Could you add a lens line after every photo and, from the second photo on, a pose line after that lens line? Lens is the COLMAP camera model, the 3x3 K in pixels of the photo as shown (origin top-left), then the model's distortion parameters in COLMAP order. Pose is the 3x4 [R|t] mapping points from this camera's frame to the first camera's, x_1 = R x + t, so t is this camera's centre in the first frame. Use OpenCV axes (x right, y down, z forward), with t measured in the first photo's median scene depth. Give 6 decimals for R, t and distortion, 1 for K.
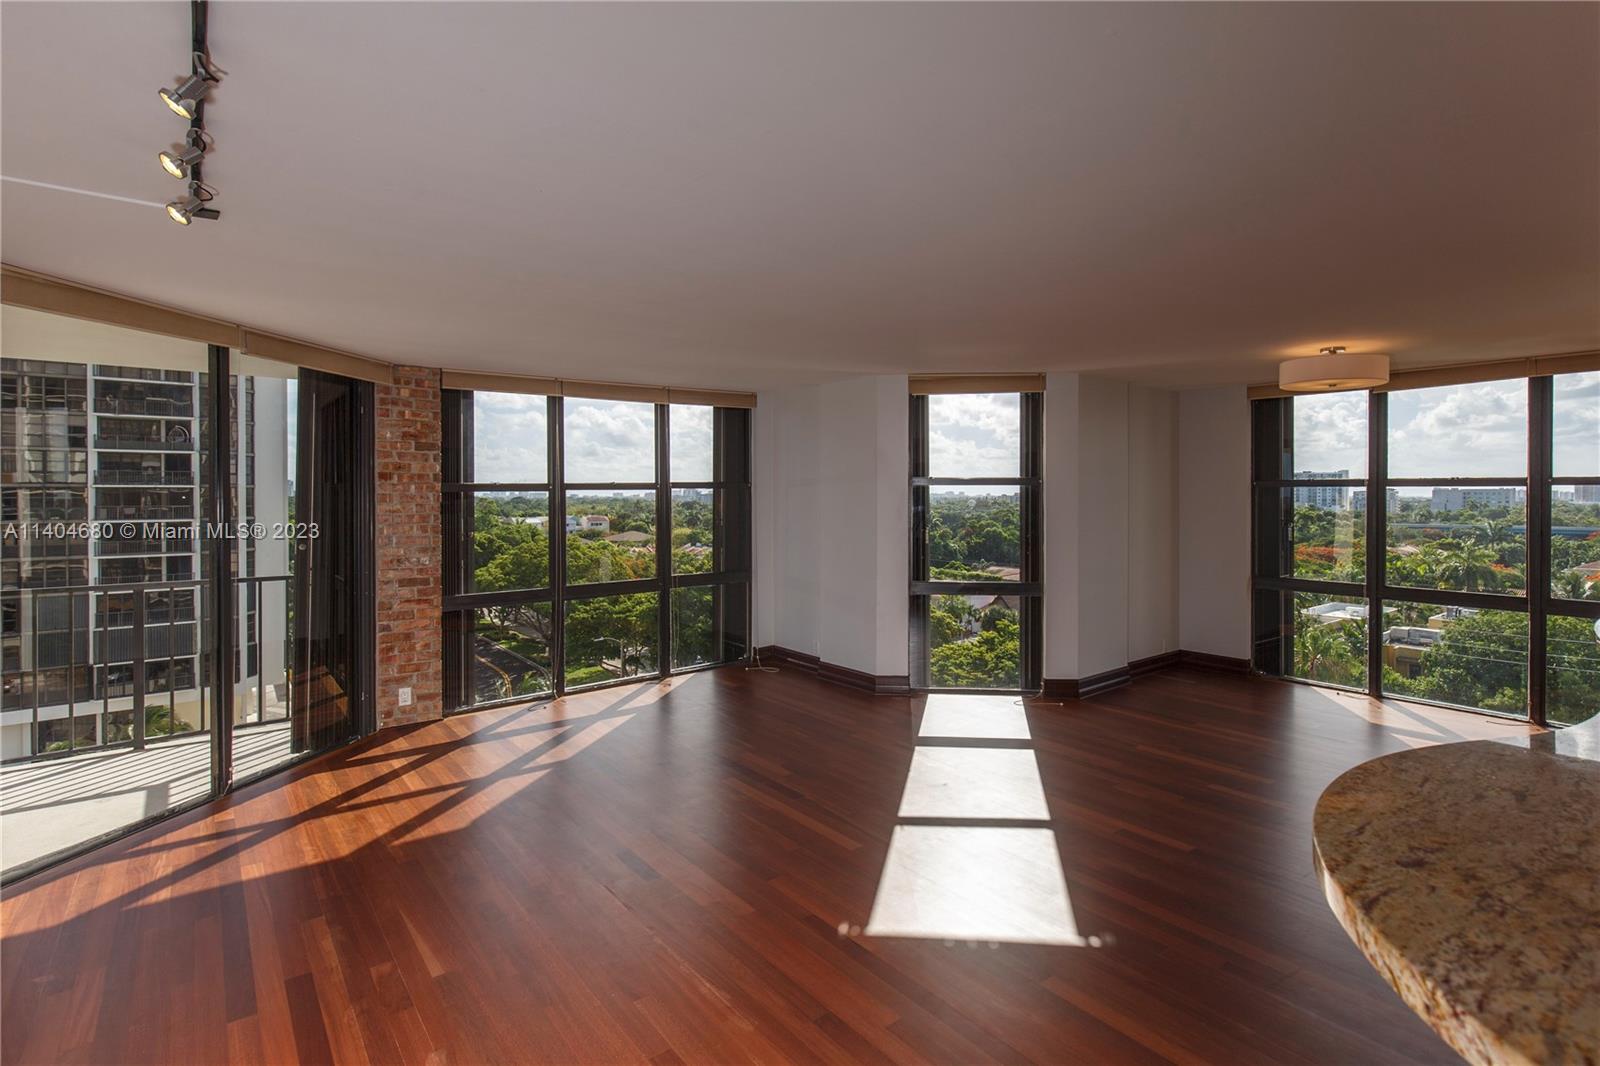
lens RADIAL K [[794.9, 0, 835.2], [0, 794.9, 490.9], [0, 0, 1]] dist [-0.002952, 0.001185]
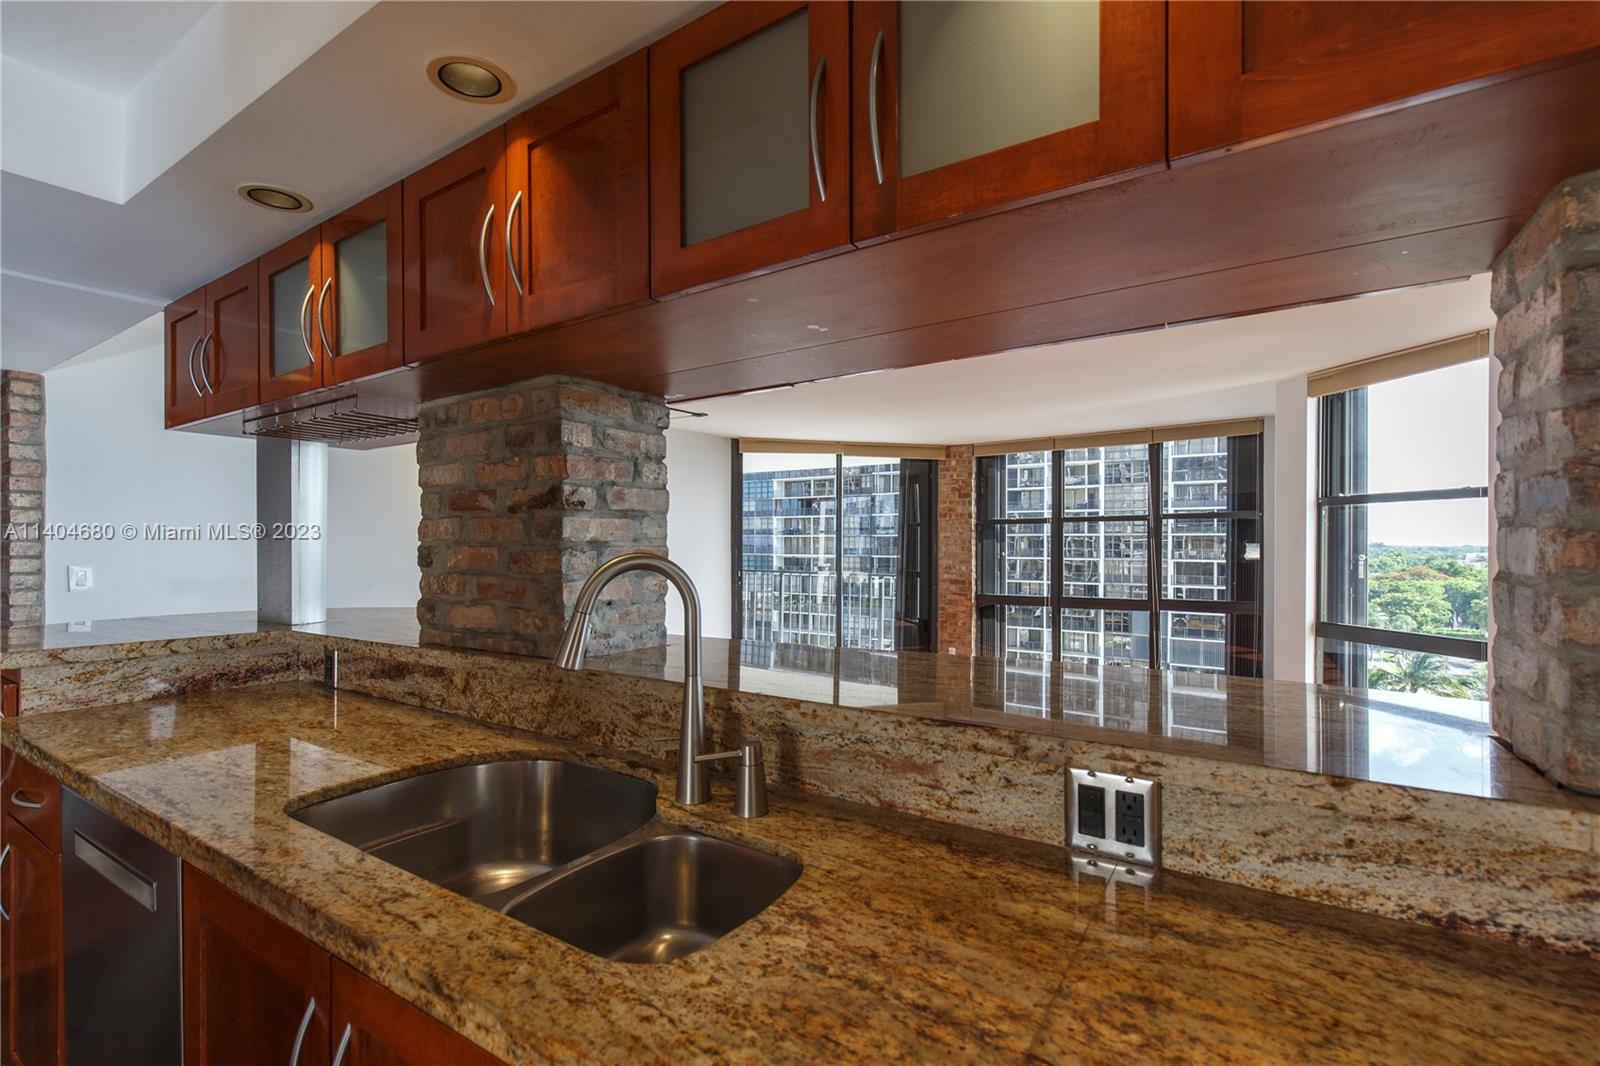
lens RADIAL K [[712.1, 0, 806.3], [0, 712.1, 540.3], [0, 0, 1]] dist [0.013526, -0.001098]
pose [[0.279593, -0.001583, -0.960117, 0.694817], [0.001210, 0.999998, -0.001297, 0.030995], [0.960118, -0.000799, 0.279595, 0.295627]]
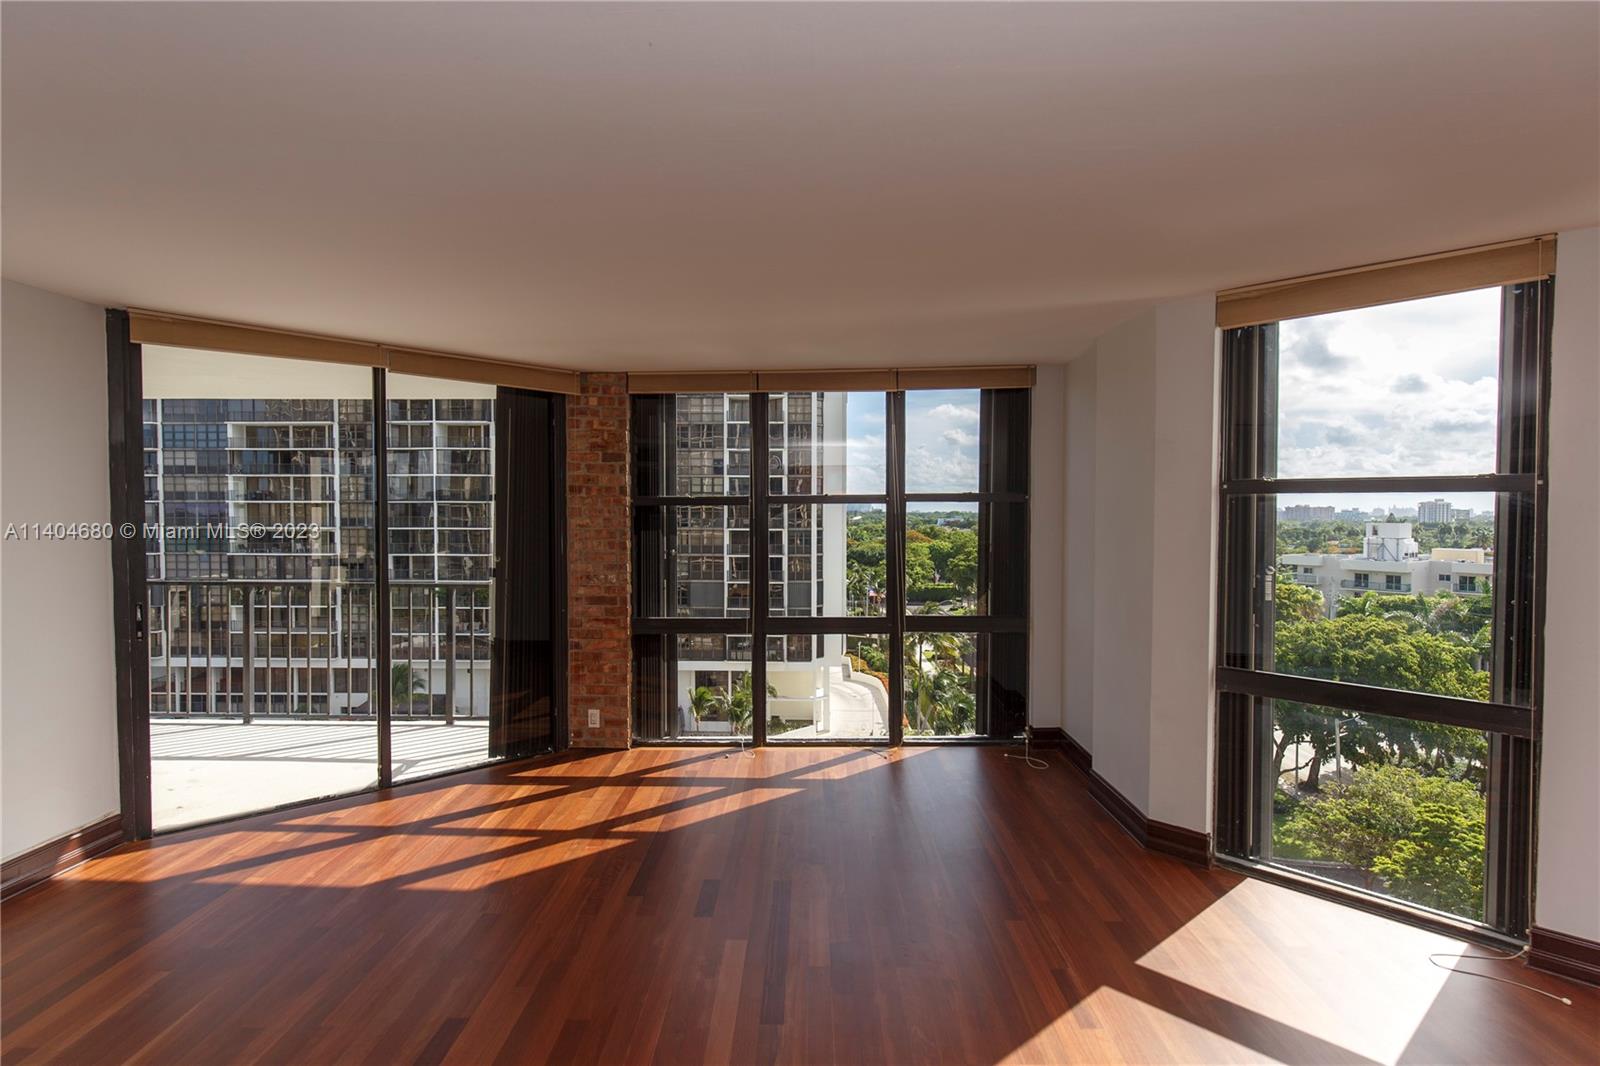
lens RADIAL K [[794.9, 0, 787.1], [0, 794.9, 537.4], [0, 0, 1]] dist [-0.002952, 0.001185]
pose [[0.750931, 0.025319, -0.659895, 0.245304], [-0.000266, 0.999276, 0.038038, 0.002617], [0.660381, -0.028388, 0.750394, 0.405381]]
